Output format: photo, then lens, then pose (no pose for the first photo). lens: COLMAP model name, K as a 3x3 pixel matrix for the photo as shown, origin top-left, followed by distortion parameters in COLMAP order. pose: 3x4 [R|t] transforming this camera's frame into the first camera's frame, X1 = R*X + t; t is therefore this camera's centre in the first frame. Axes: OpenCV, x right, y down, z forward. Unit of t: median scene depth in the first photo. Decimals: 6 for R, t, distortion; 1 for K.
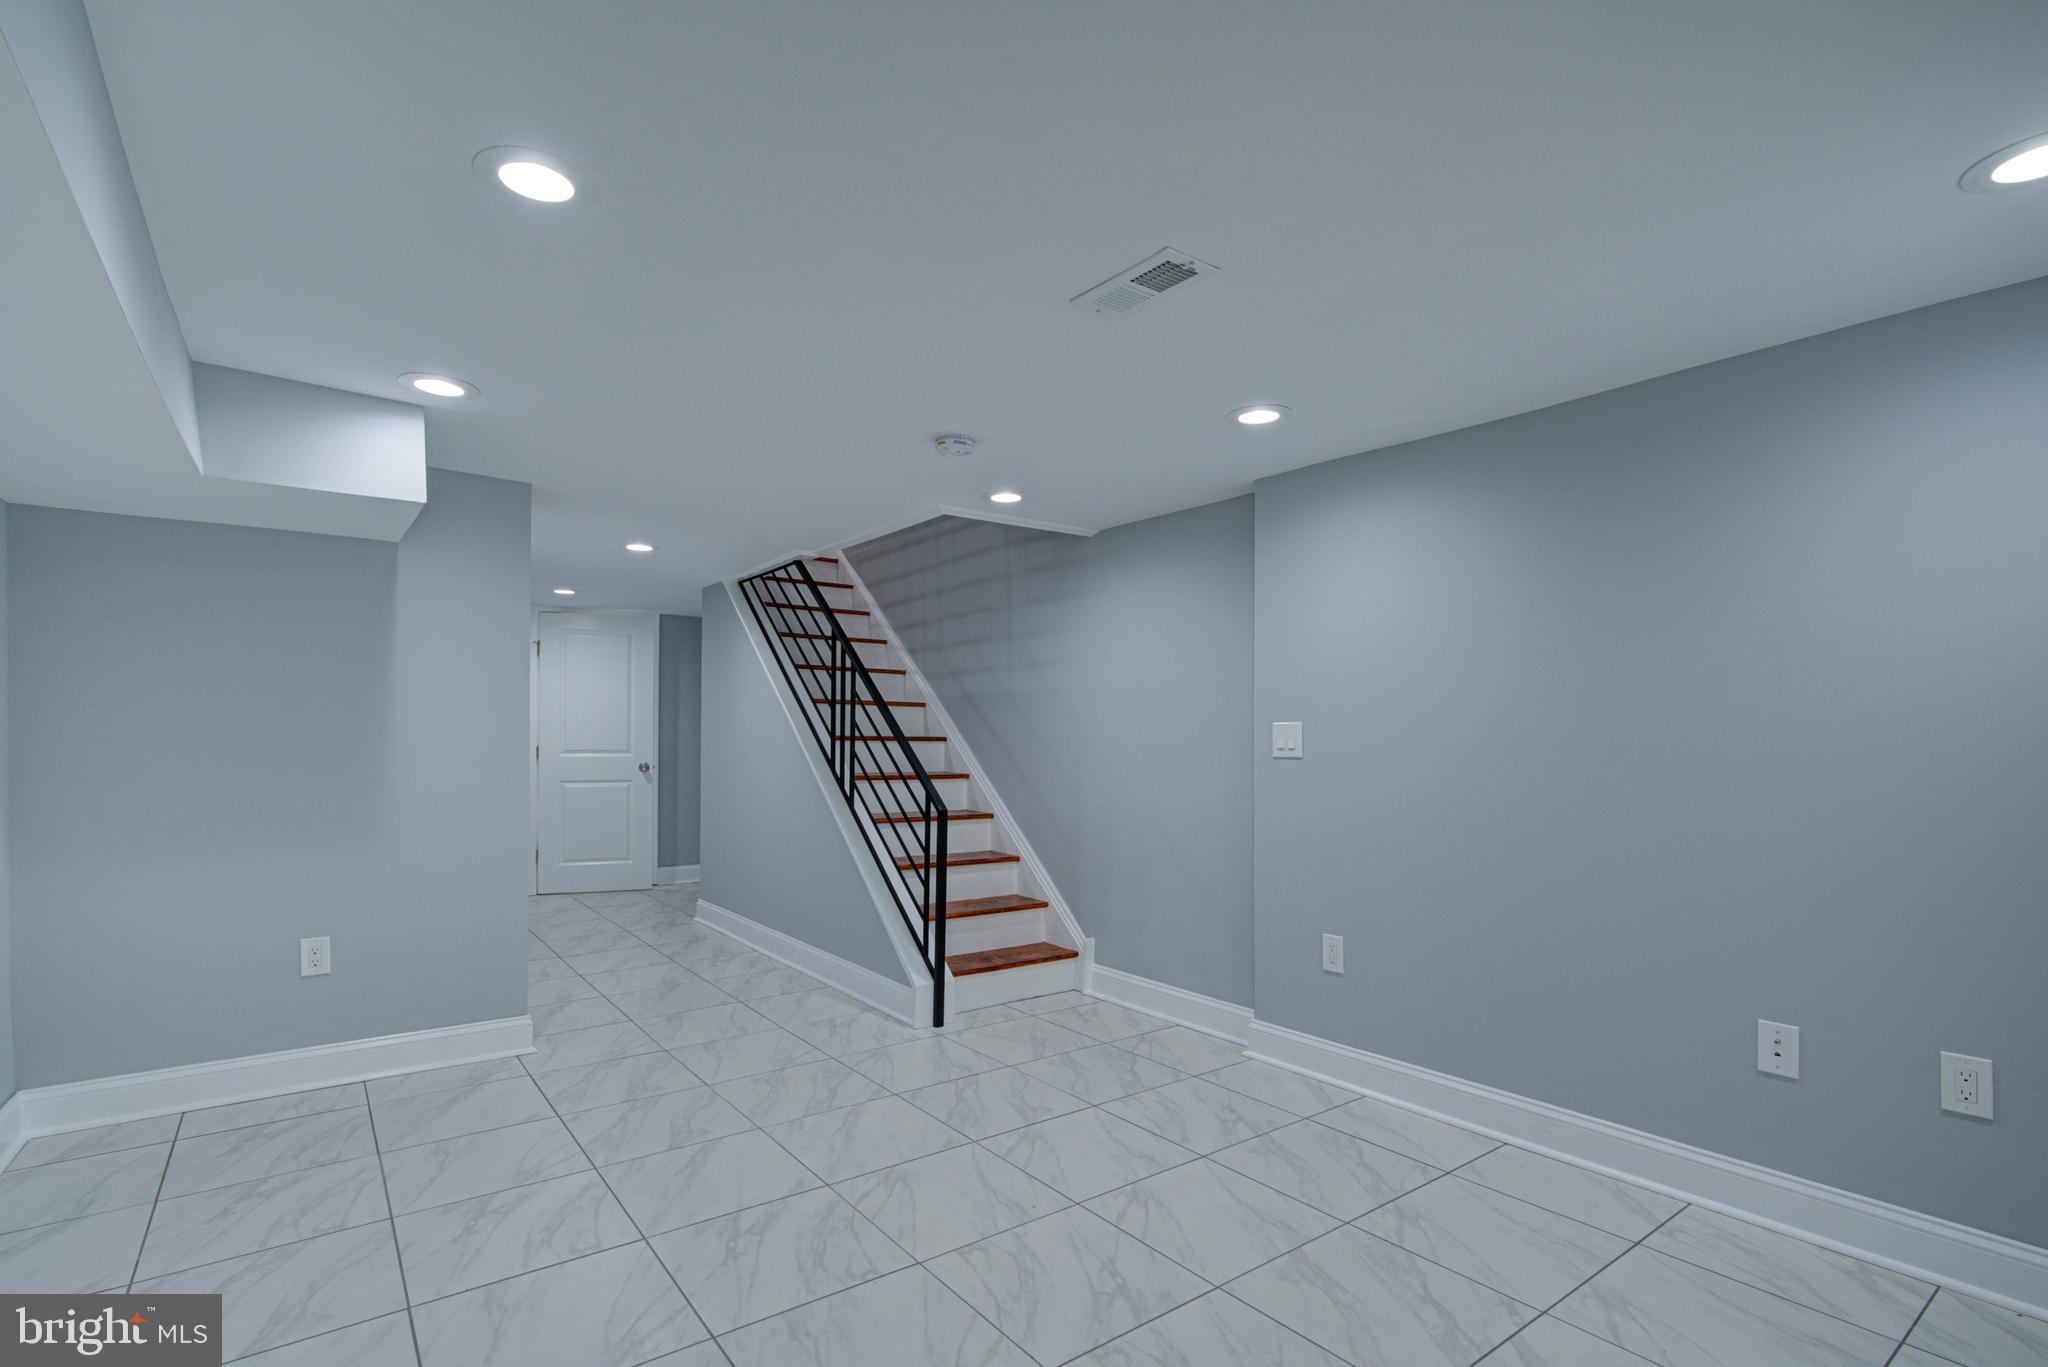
lens RADIAL K [[963.8, 0, 1021.1], [0, 963.8, 733.9], [0, 0, 1]] dist [0.000030, 0.001646]
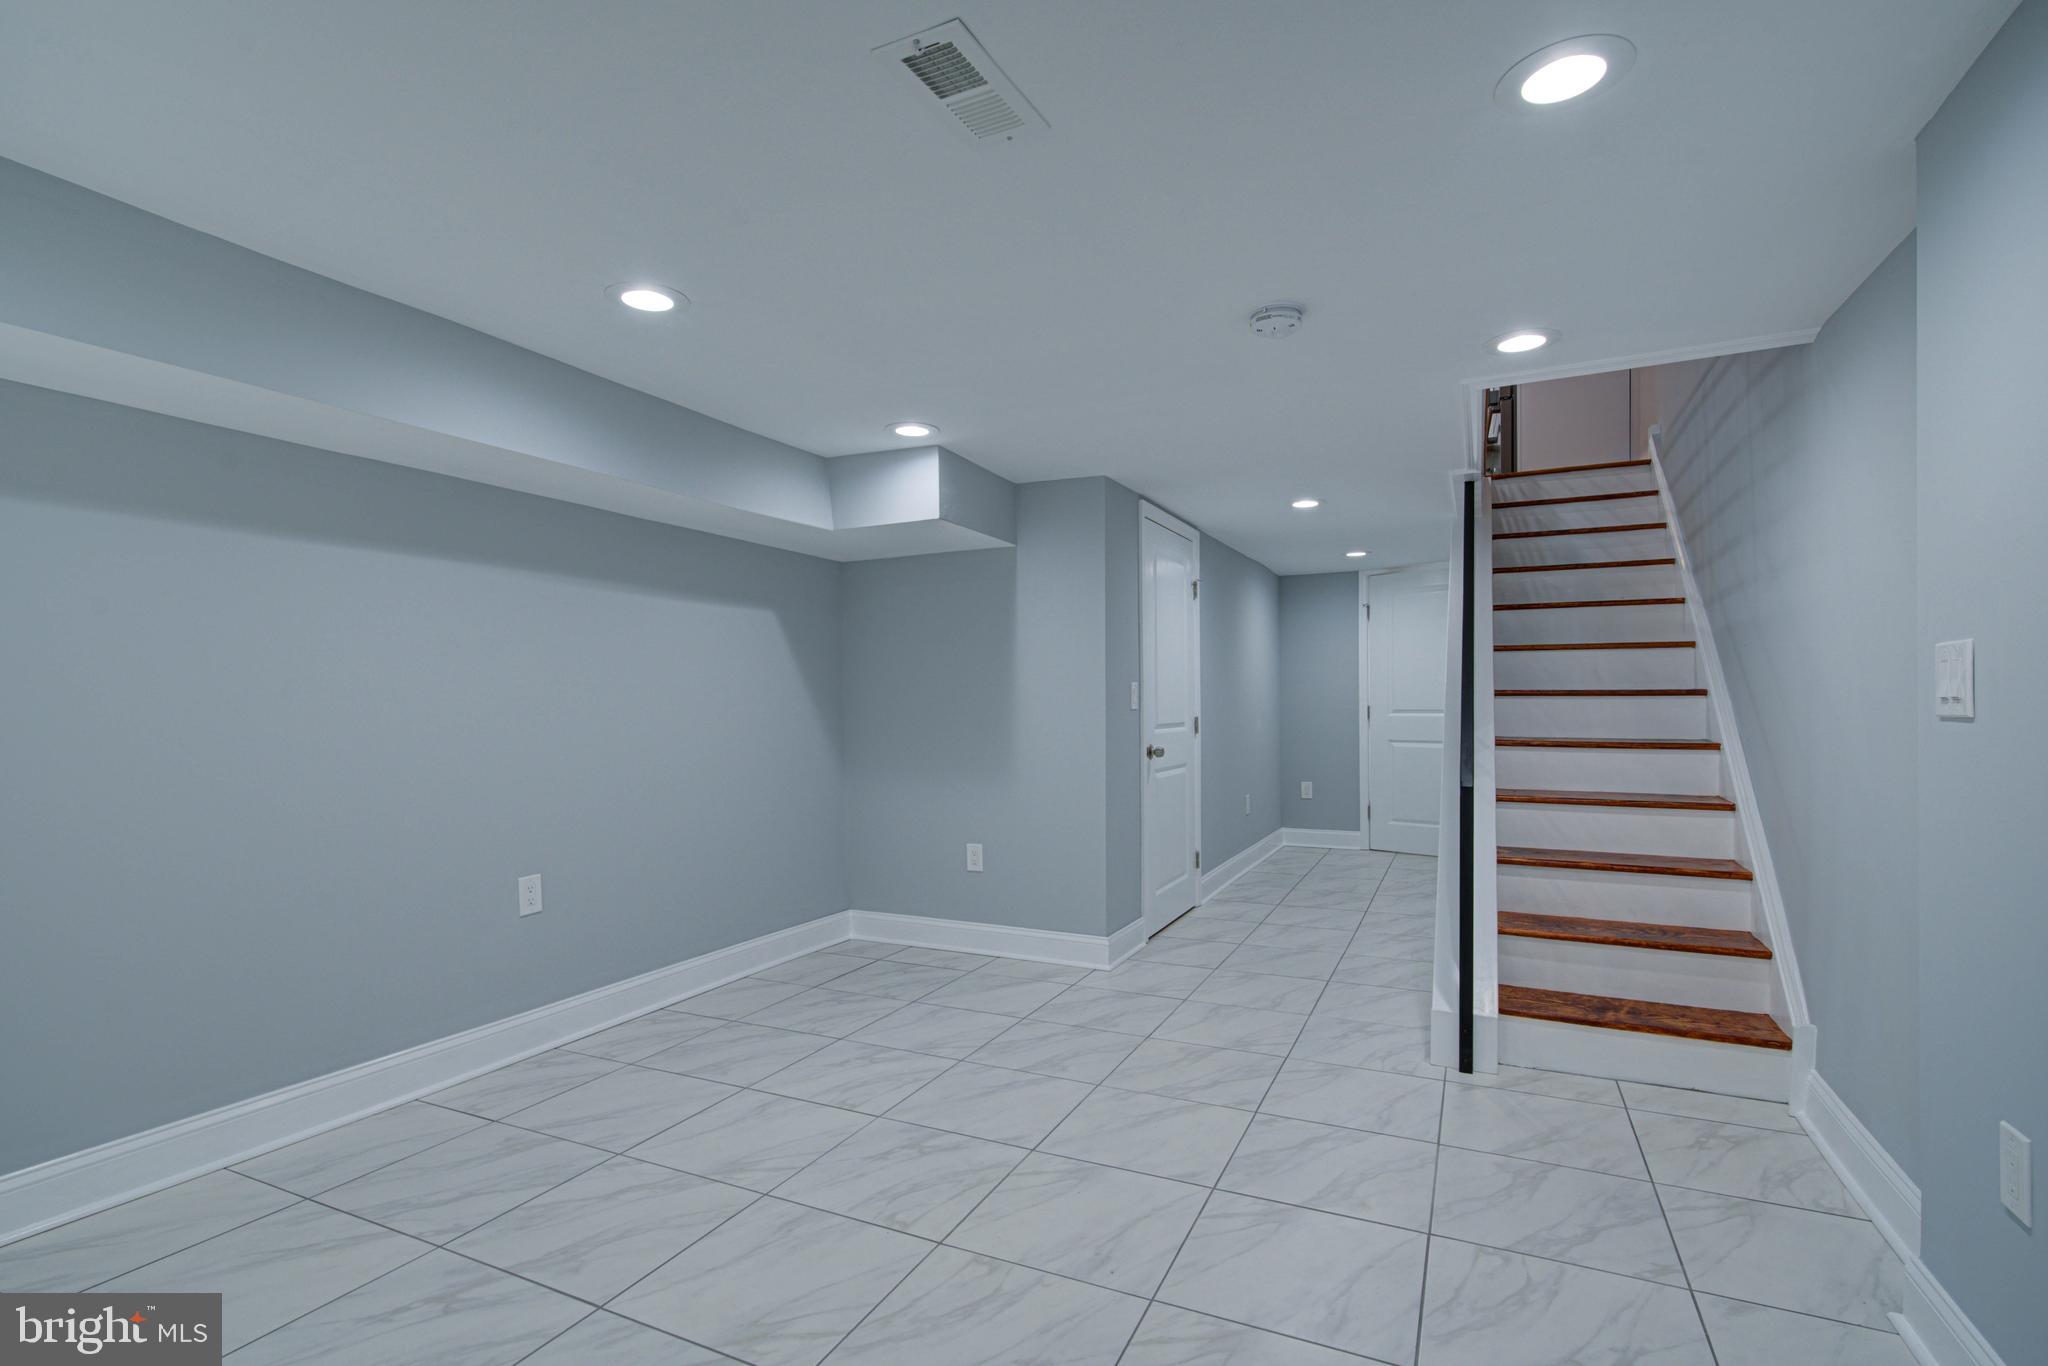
lens RADIAL K [[963.8, 0, 1031.2], [0, 963.8, 694.7], [0, 0, 1]] dist [0.000030, 0.001646]
pose [[0.470295, -0.014687, -0.882387, 0.467189], [0.013117, 0.999867, -0.009652, 0.011885], [0.882412, -0.007035, 0.470425, 0.381178]]
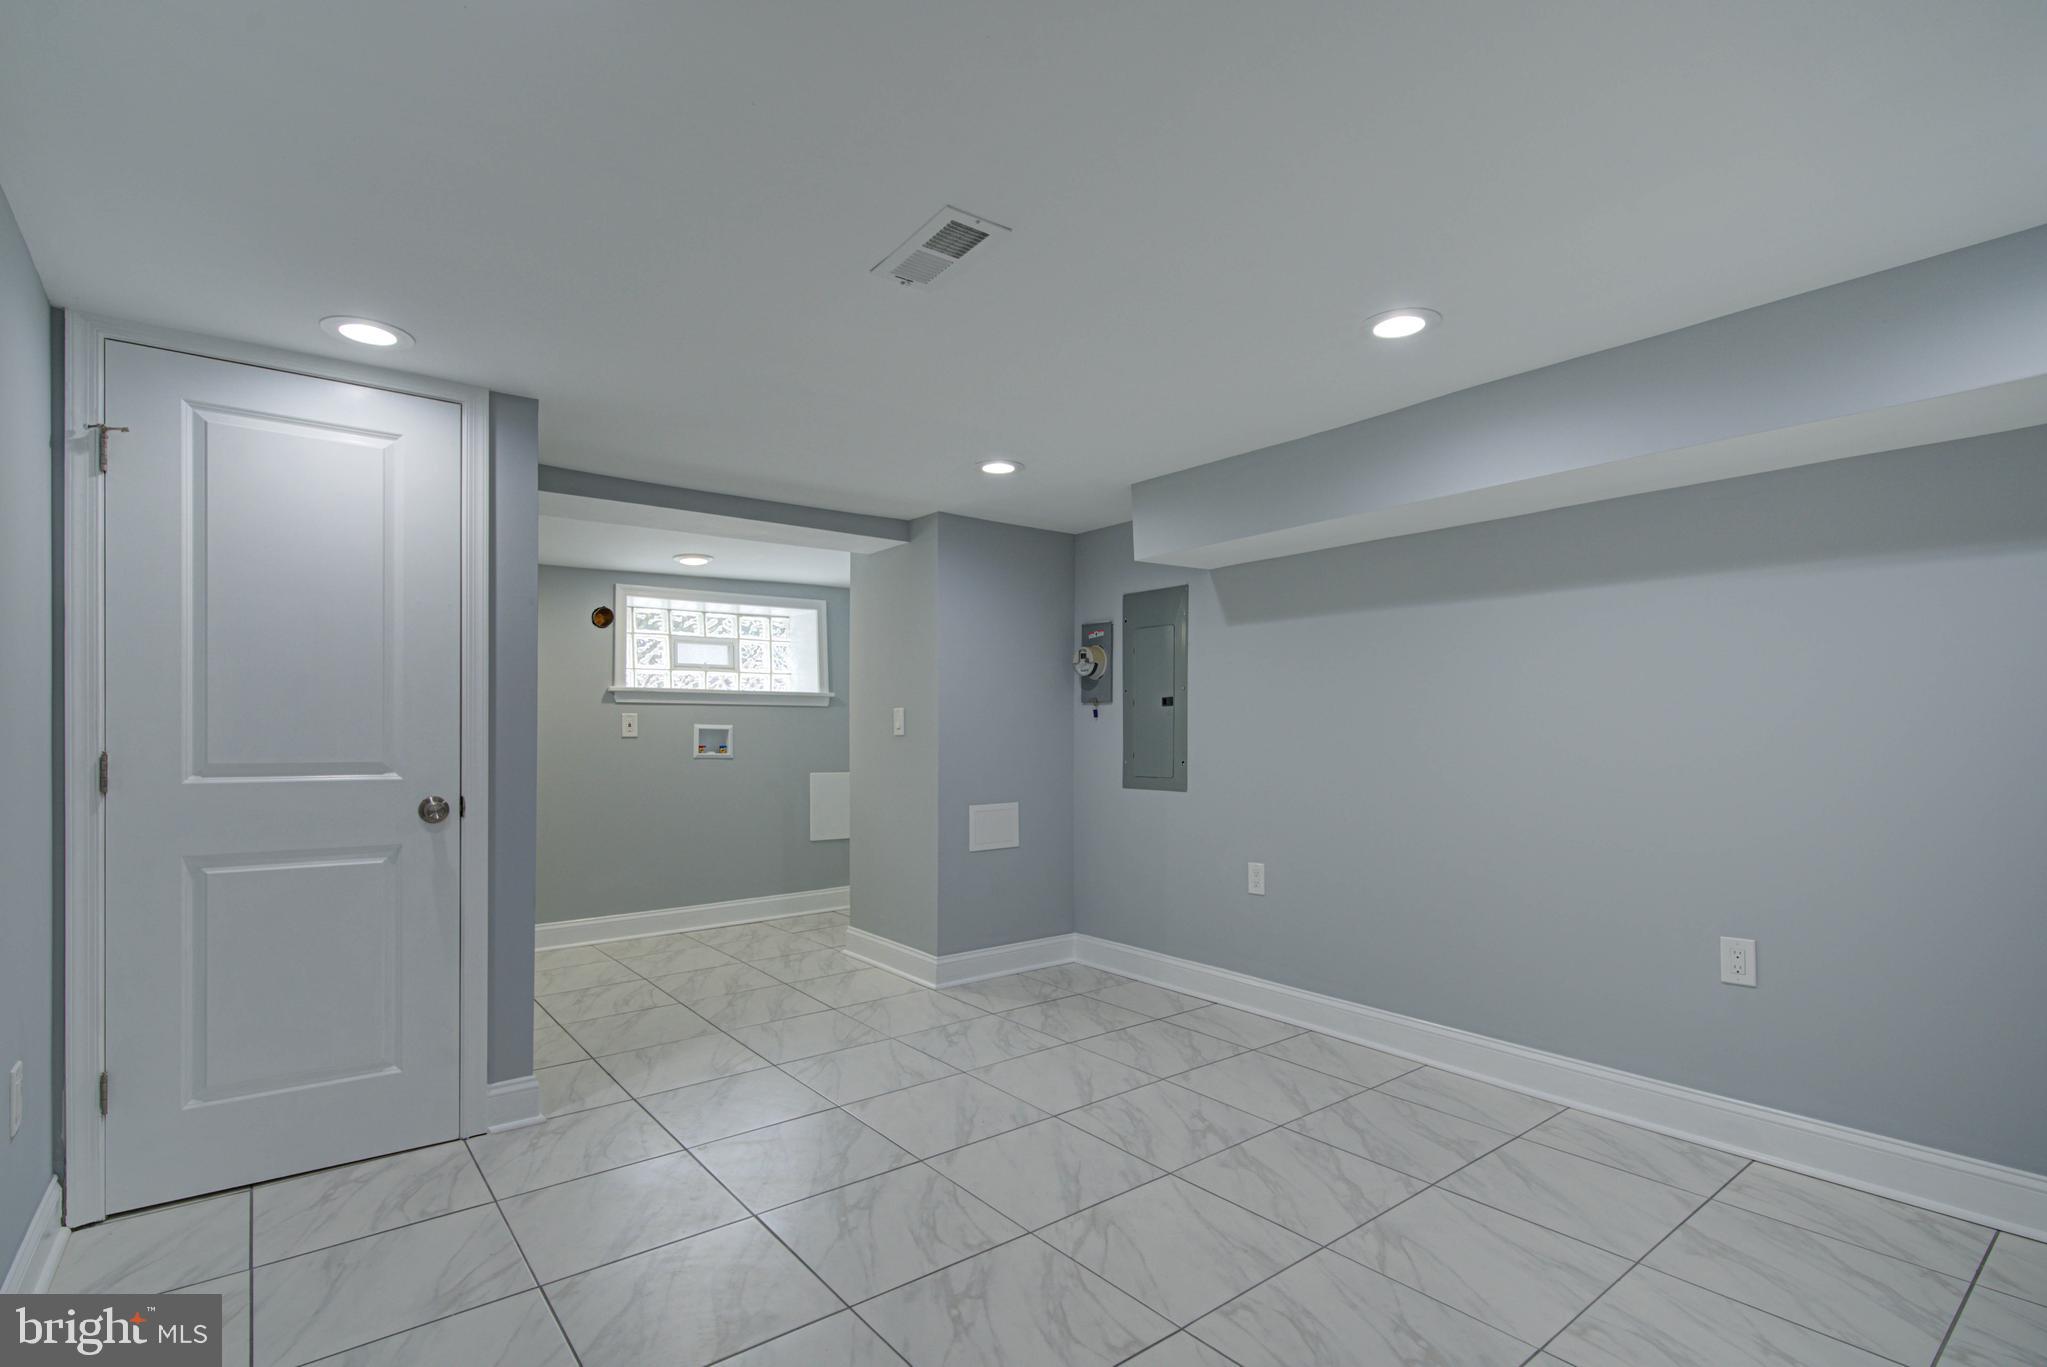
lens RADIAL K [[963.3, 0, 1000.3], [0, 963.3, 734.8], [0, 0, 1]] dist [0.000030, 0.001646]
pose [[-0.999634, -0.004895, -0.026605, 0.048666], [-0.004740, 0.999971, -0.005882, 0.015593], [0.026633, -0.005753, -0.999629, 1.111026]]
